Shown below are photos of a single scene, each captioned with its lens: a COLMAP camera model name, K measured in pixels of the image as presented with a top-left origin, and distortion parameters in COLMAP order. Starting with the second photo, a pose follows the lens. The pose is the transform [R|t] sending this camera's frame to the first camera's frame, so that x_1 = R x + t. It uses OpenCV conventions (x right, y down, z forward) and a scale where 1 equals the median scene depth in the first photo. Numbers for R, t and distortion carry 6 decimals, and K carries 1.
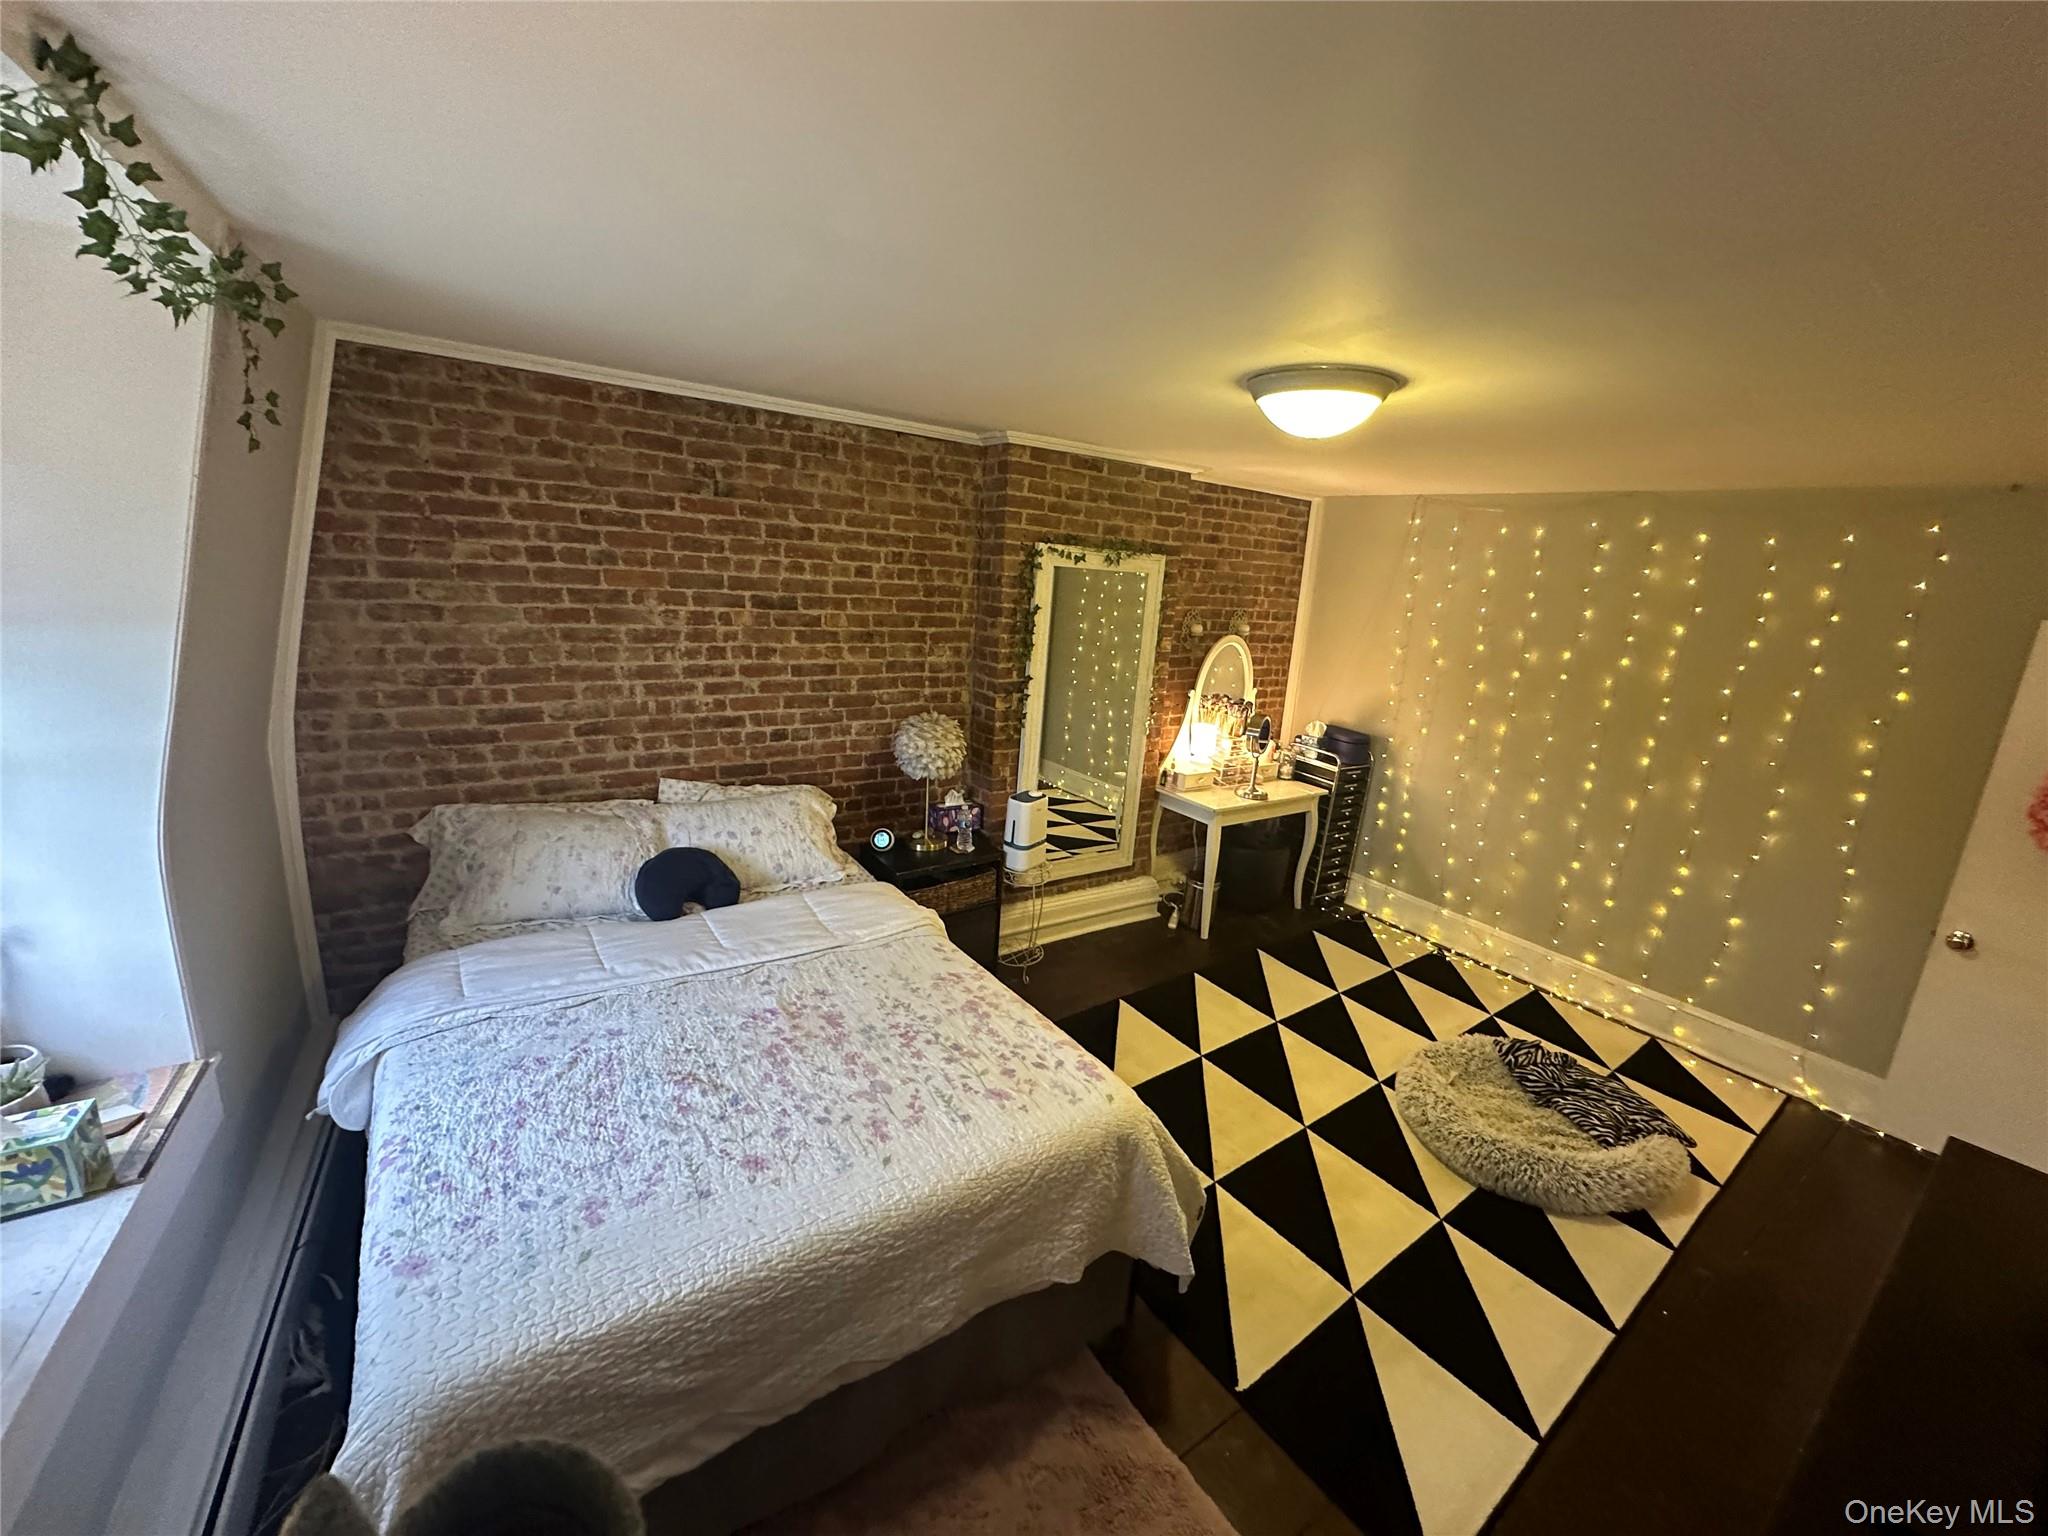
lens RADIAL K [[817.1, 0, 1018.0], [0, 817.1, 765.2], [0, 0, 1]] dist [-0.005230, 0.000650]
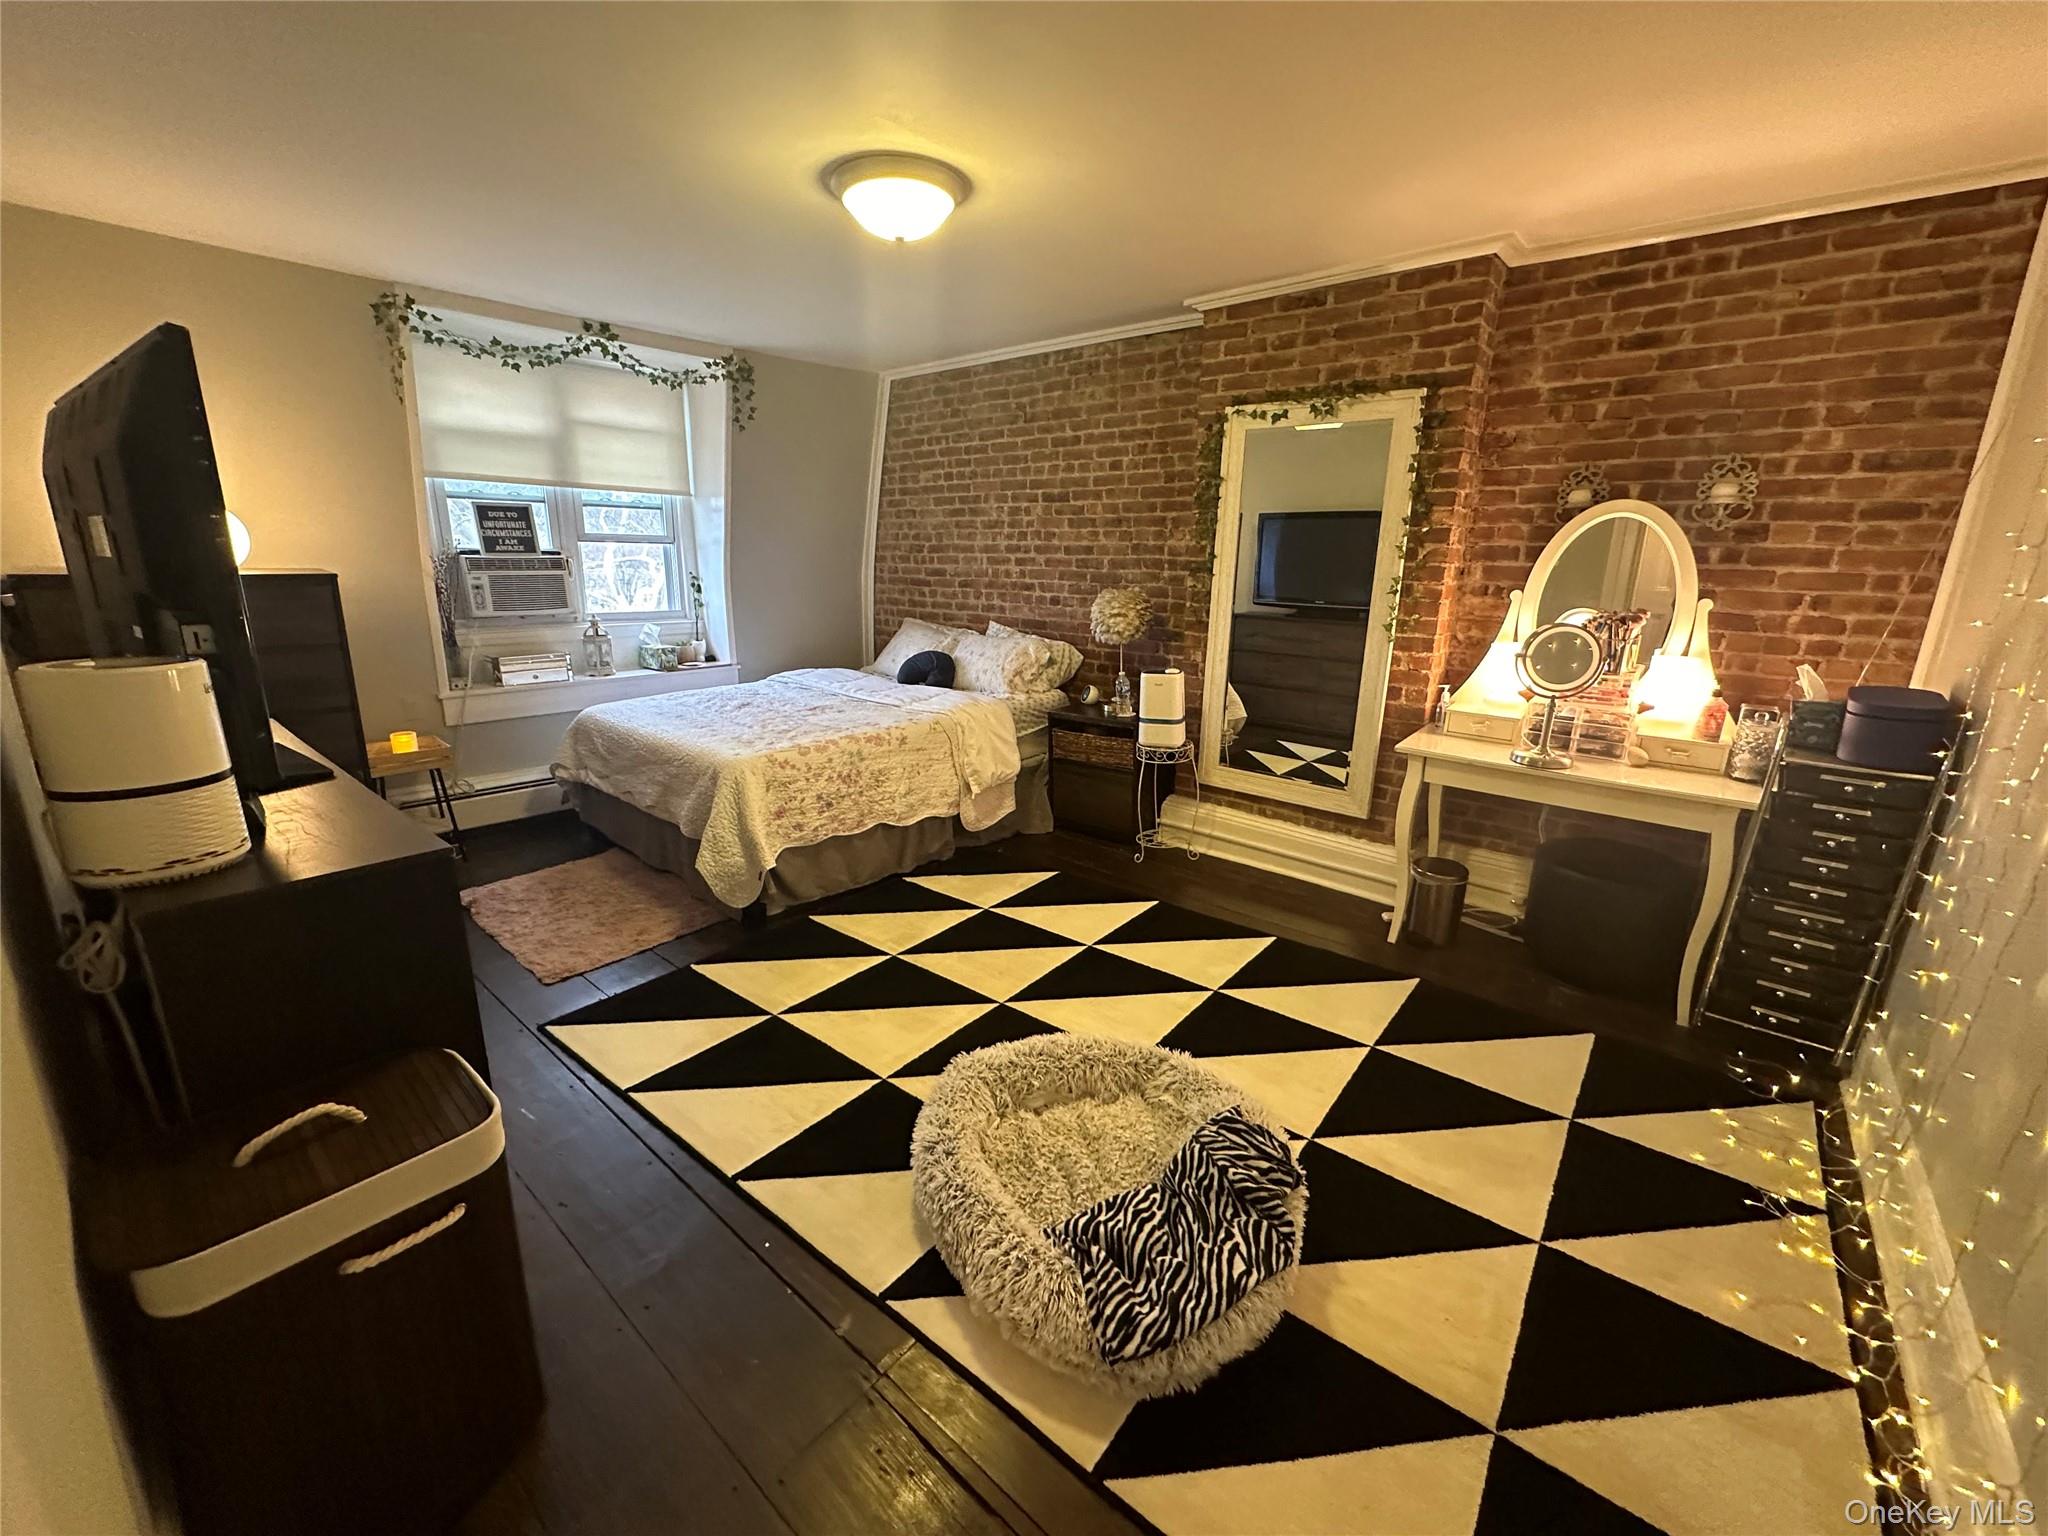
lens RADIAL K [[817.1, 0, 1025.1], [0, 817.1, 766.0], [0, 0, 1]] dist [-0.005230, 0.000650]
pose [[0.259251, 0.185718, -0.947786, 1.006712], [-0.224354, 0.966074, 0.127933, 0.064166], [0.939390, 0.179473, 0.292122, 0.623287]]
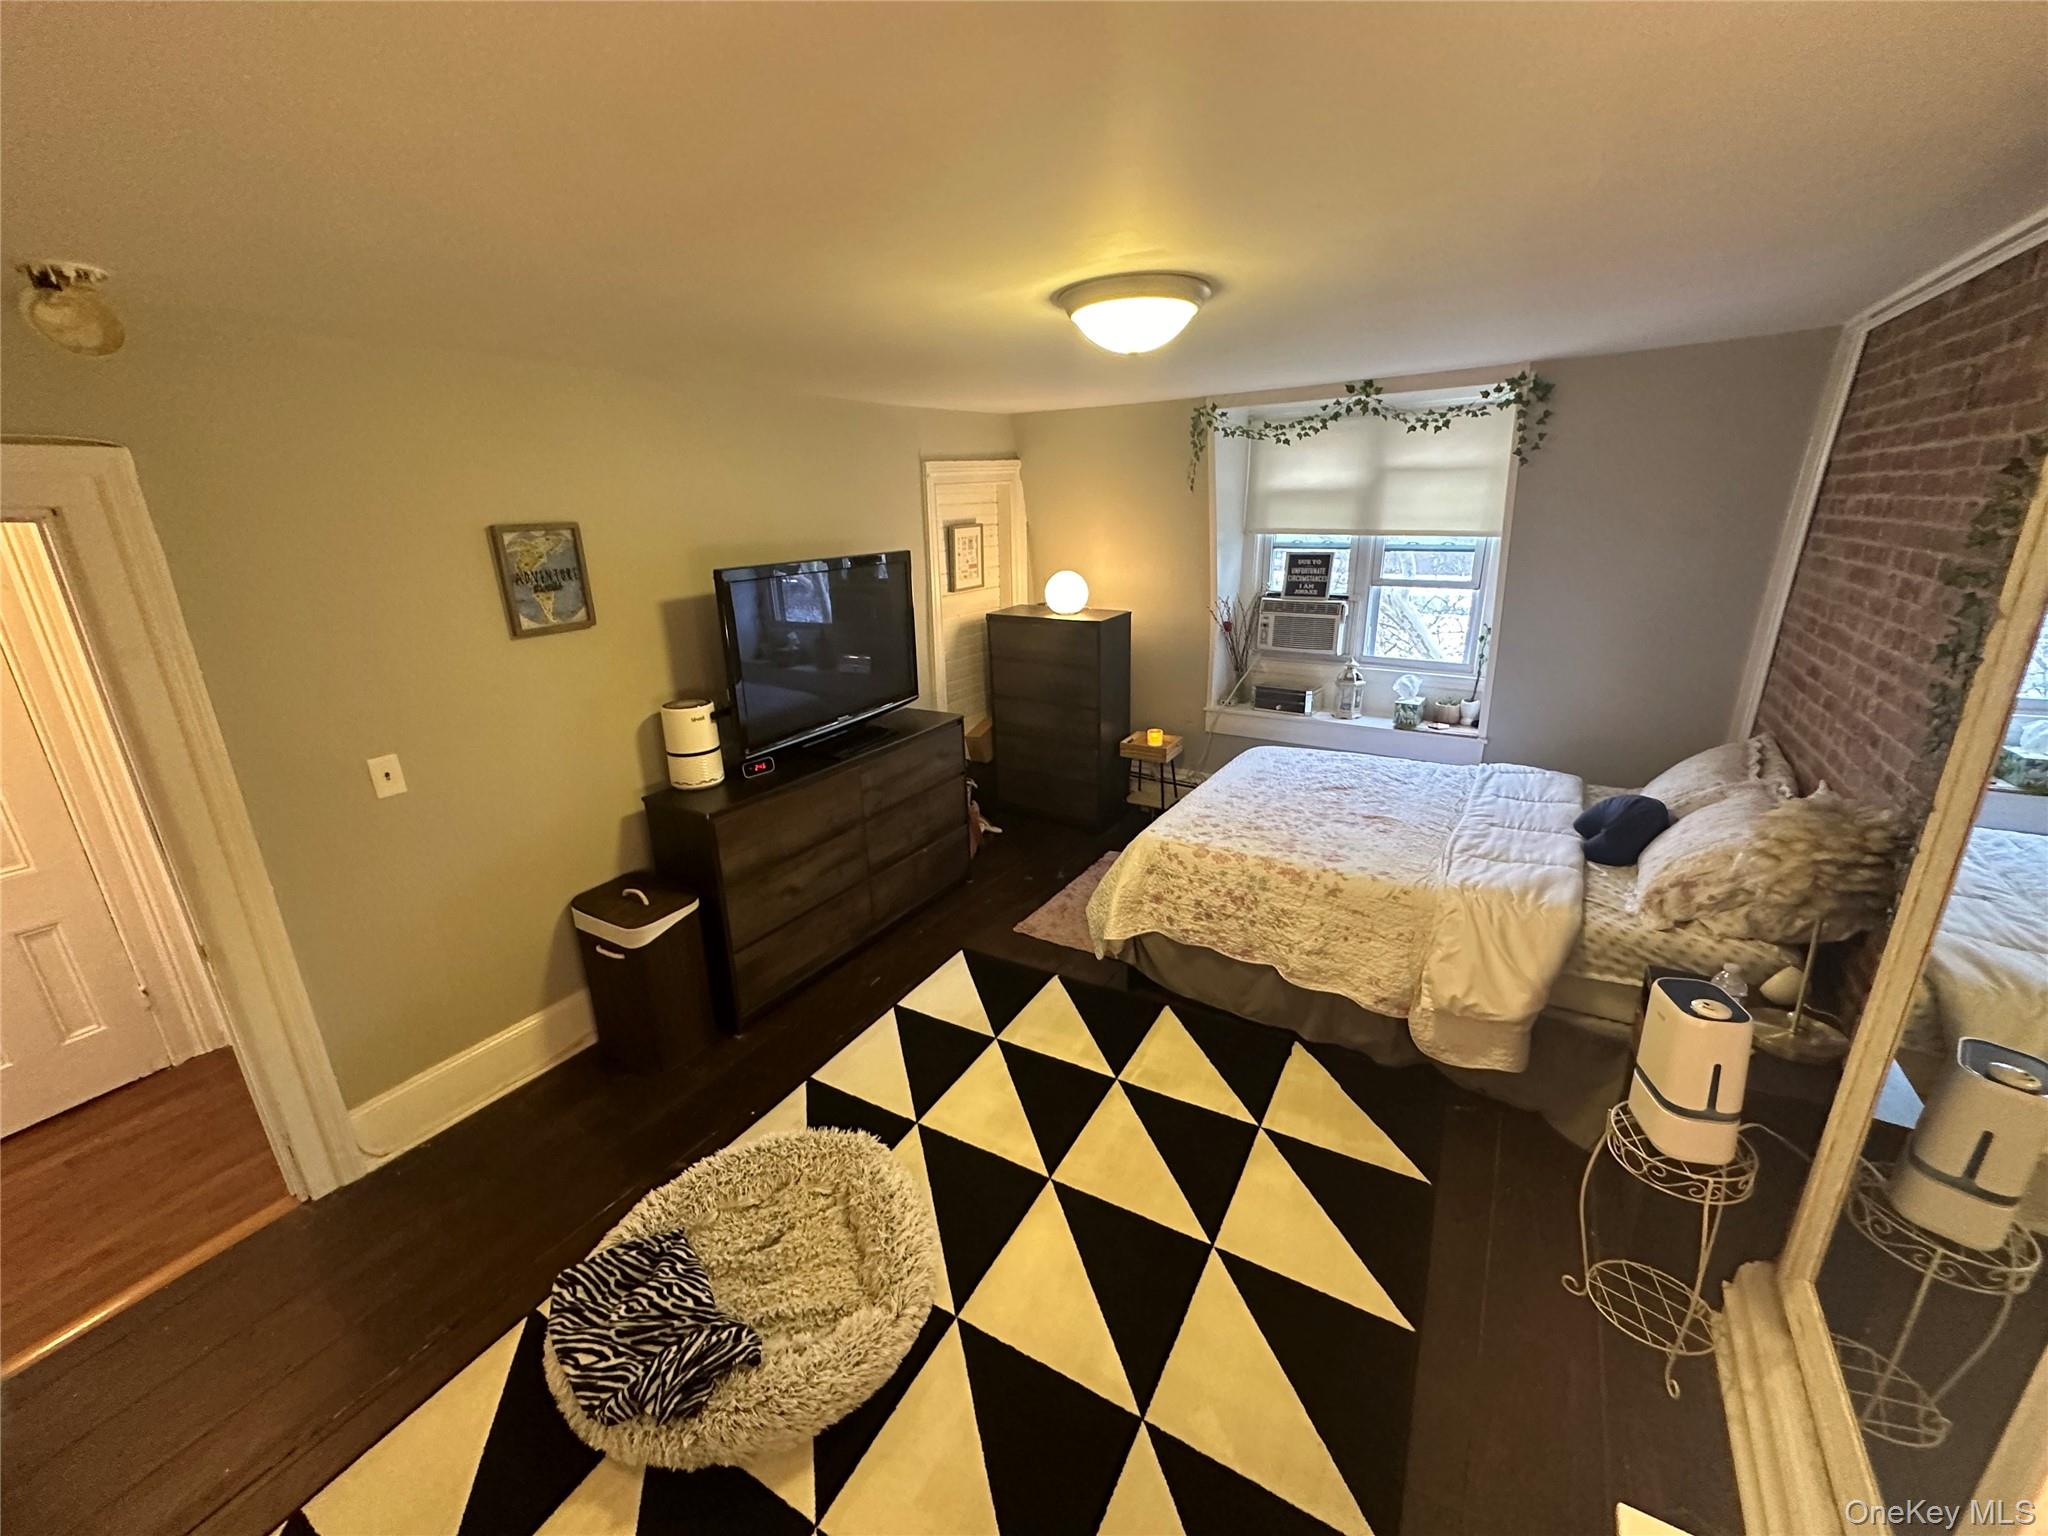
lens RADIAL K [[817.1, 0, 1020.5], [0, 817.1, 766.5], [0, 0, 1]] dist [-0.005230, 0.000650]
pose [[-0.917622, 0.084588, -0.388349, 0.579526], [-0.122599, 0.869206, 0.479011, -0.271459], [0.378074, 0.487162, -0.787232, 1.250149]]
